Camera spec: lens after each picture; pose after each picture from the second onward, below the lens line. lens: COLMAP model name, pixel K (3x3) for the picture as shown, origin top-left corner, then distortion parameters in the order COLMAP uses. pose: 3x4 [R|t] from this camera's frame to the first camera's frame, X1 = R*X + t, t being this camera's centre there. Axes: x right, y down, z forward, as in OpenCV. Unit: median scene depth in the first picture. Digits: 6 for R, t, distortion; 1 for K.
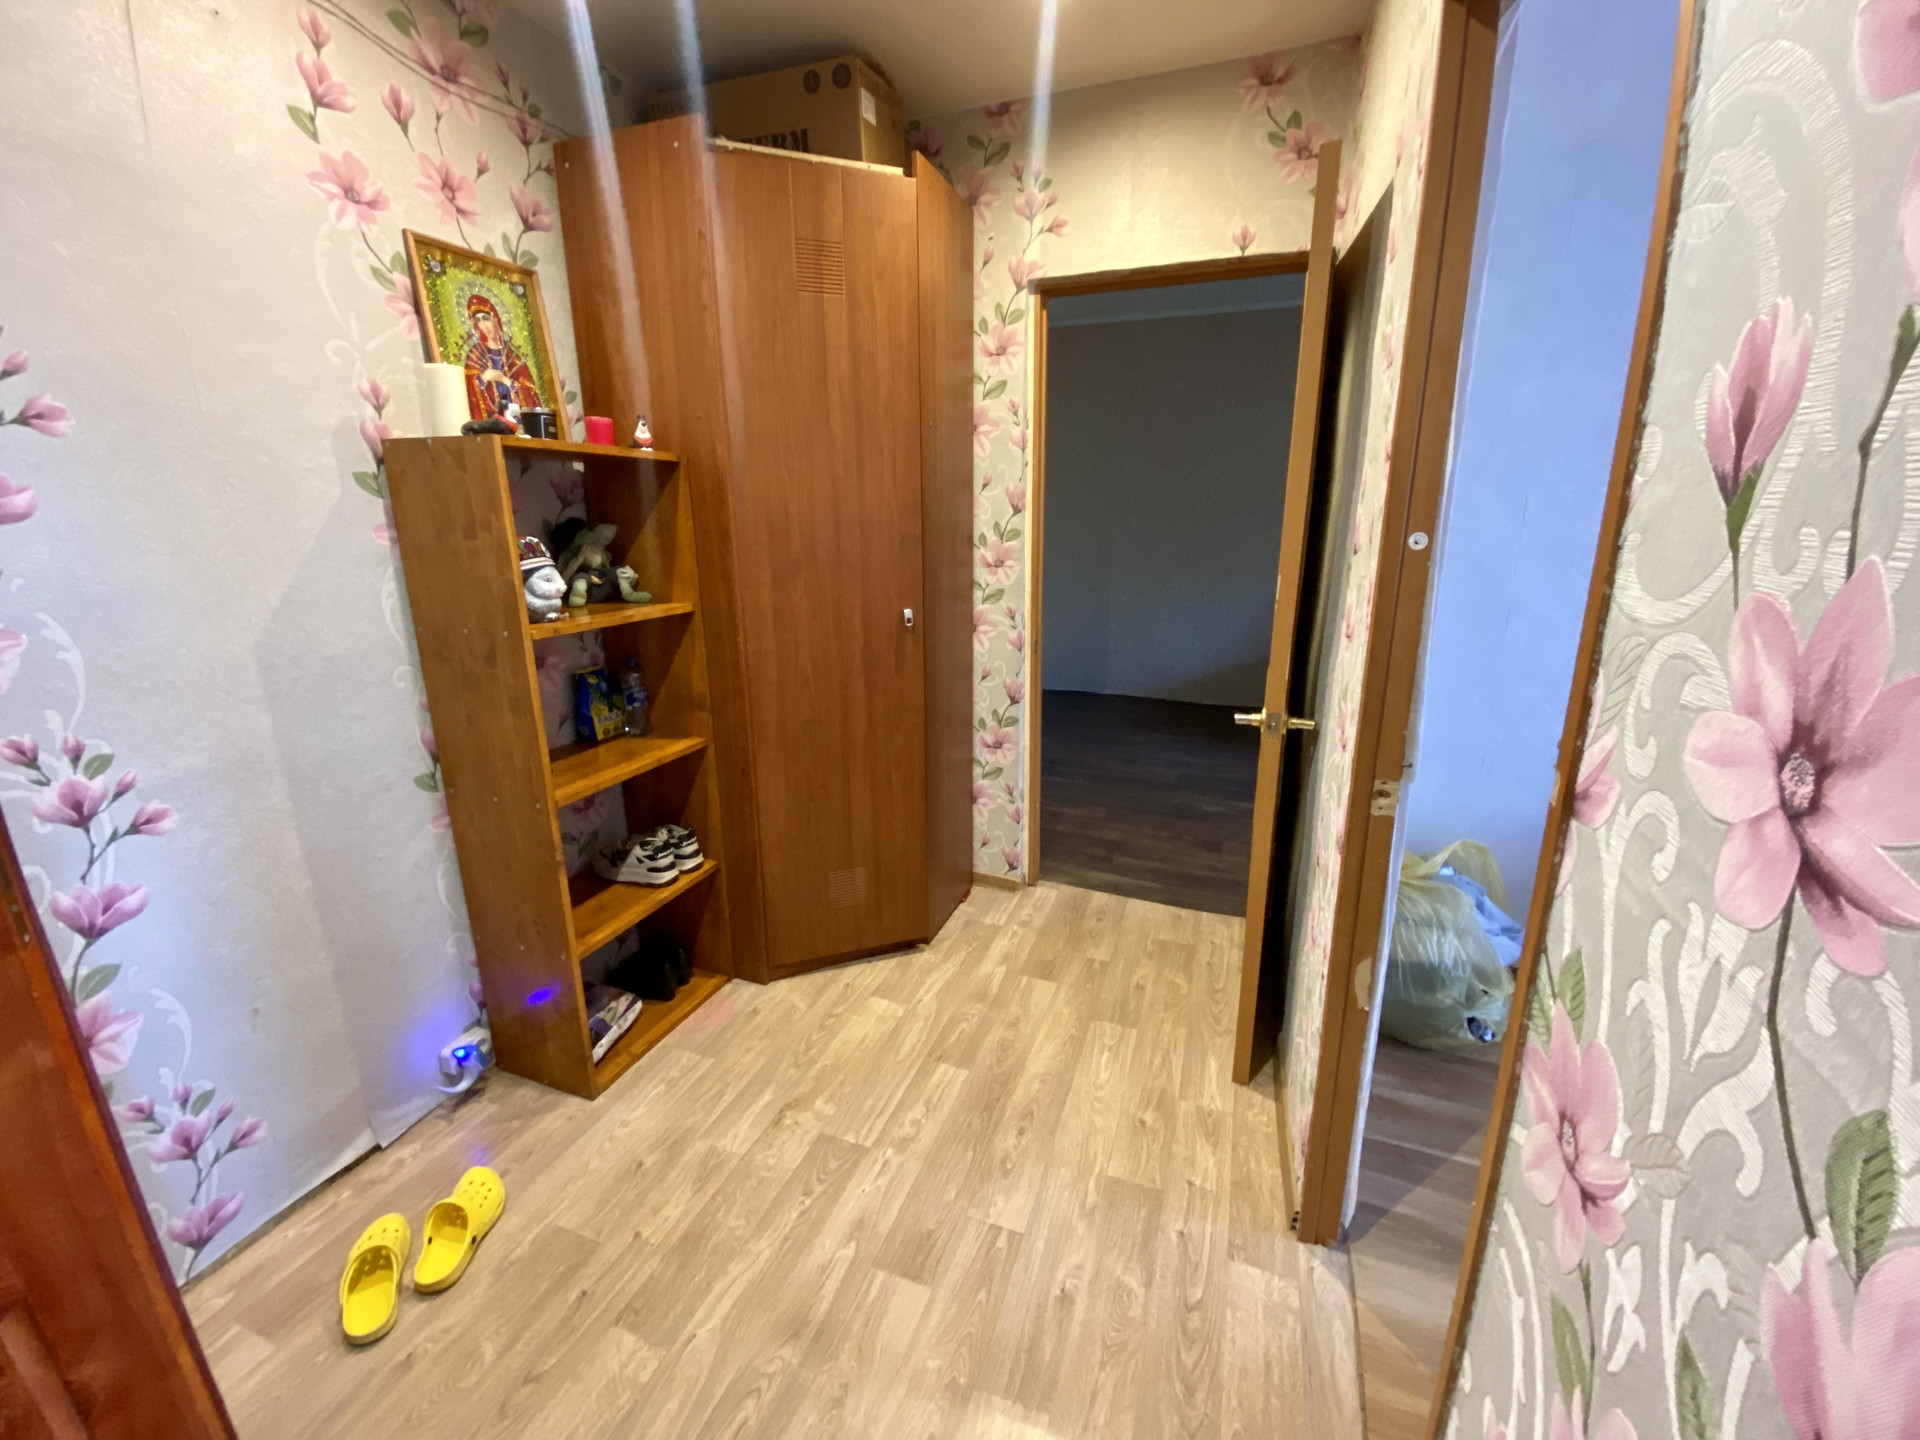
lens RADIAL K [[778.1, 0, 961.4], [0, 778.1, 719.8], [0, 0, 1]] dist [-0.000296, -0.009798]
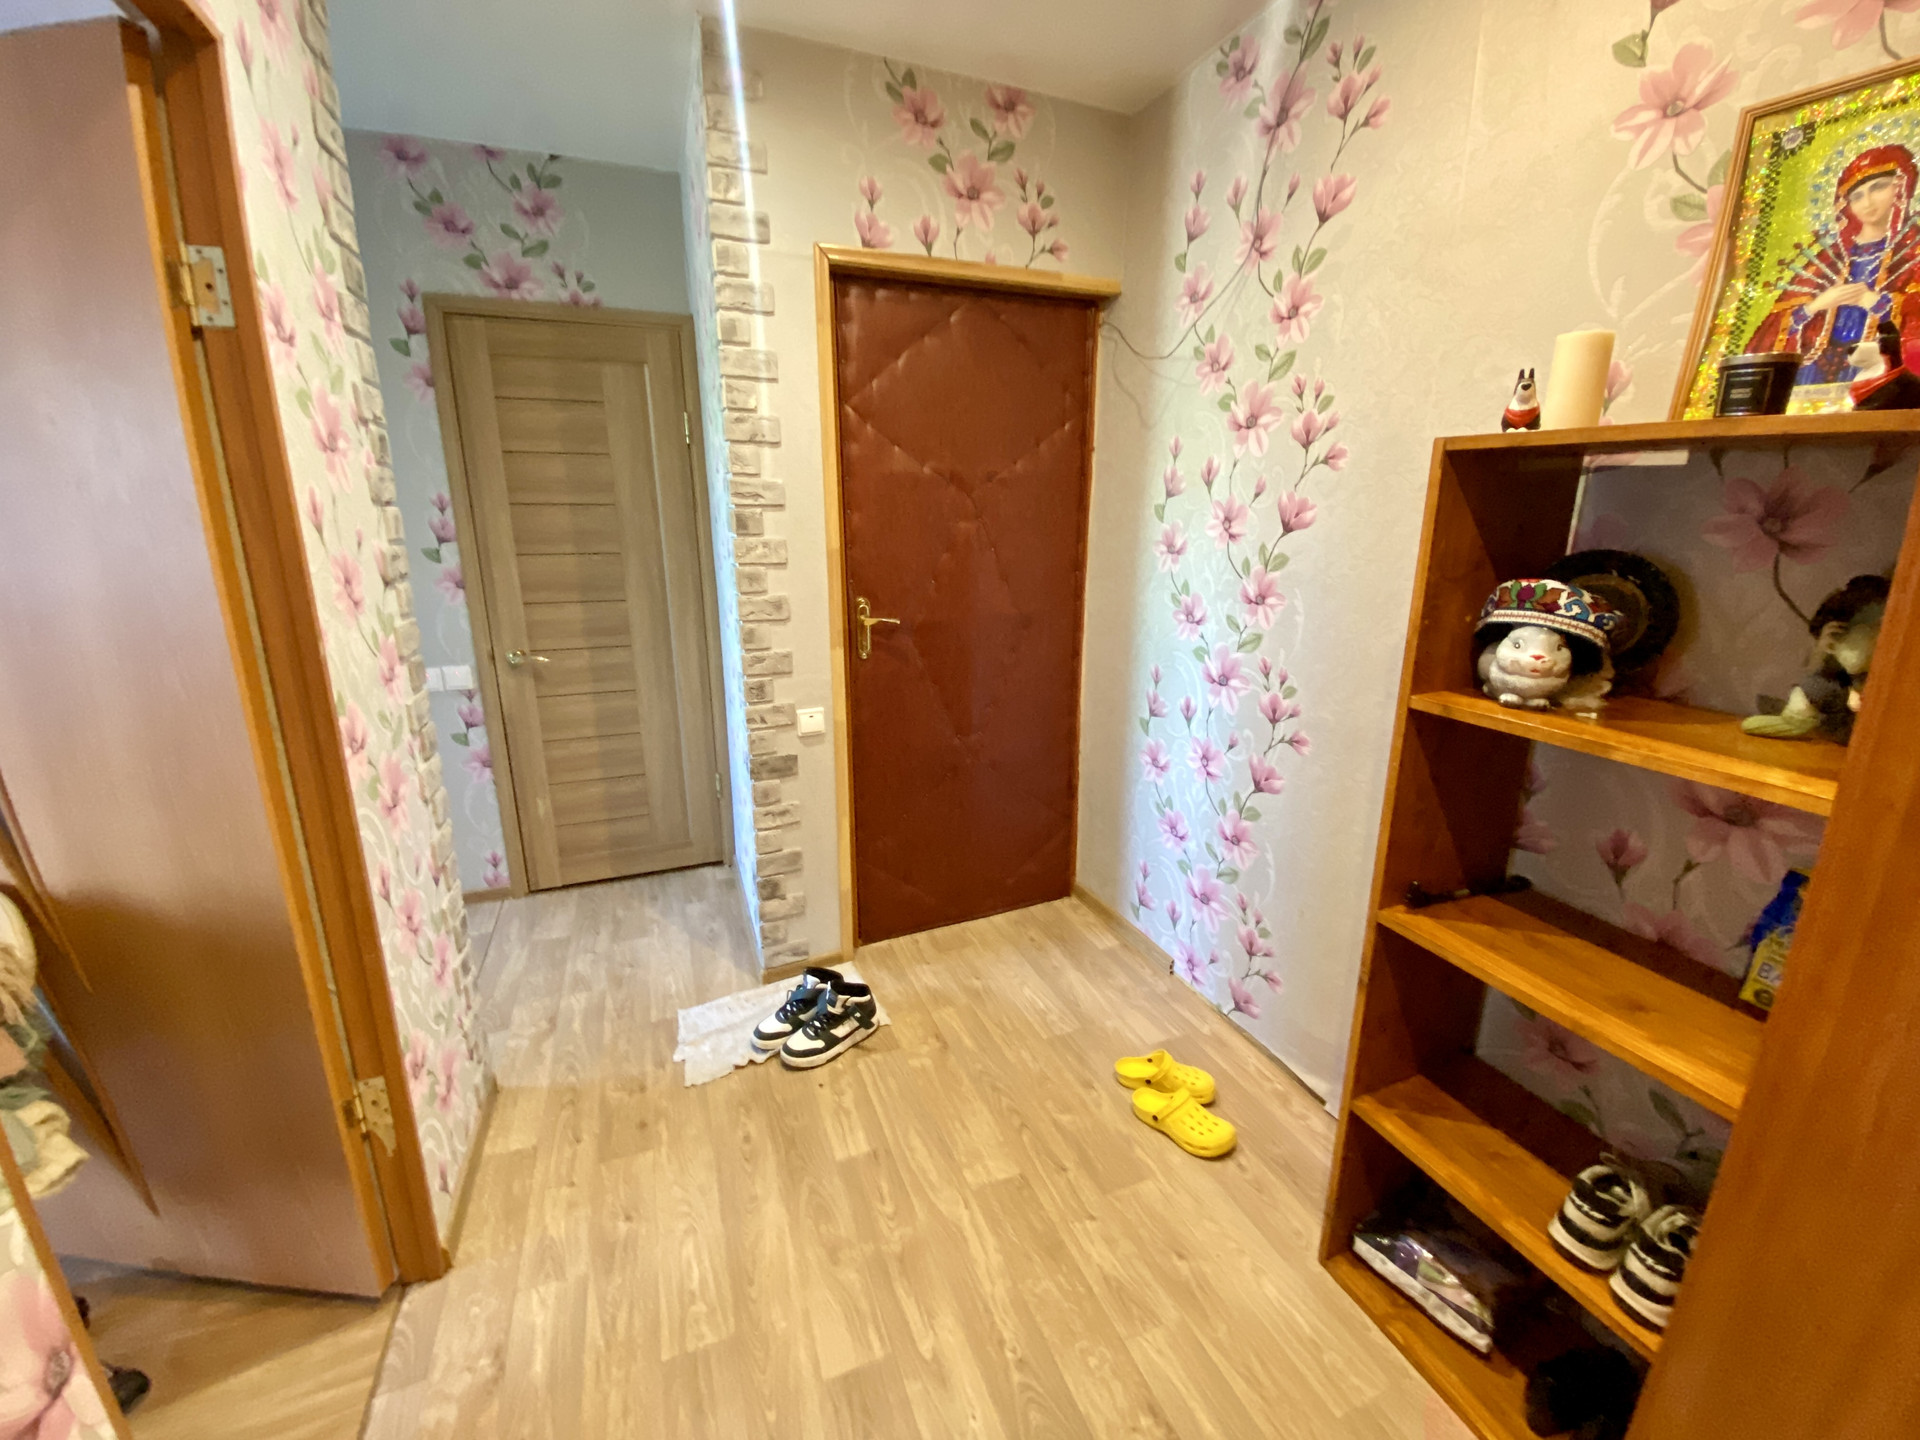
lens RADIAL K [[778.1, 0, 961.7], [0, 778.1, 721.2], [0, 0, 1]] dist [-0.000296, -0.009798]
pose [[-0.742565, 0.178428, -0.645570, 0.262637], [-0.177532, 0.876952, 0.446585, -0.350039], [0.645817, 0.446228, -0.619517, 1.189438]]
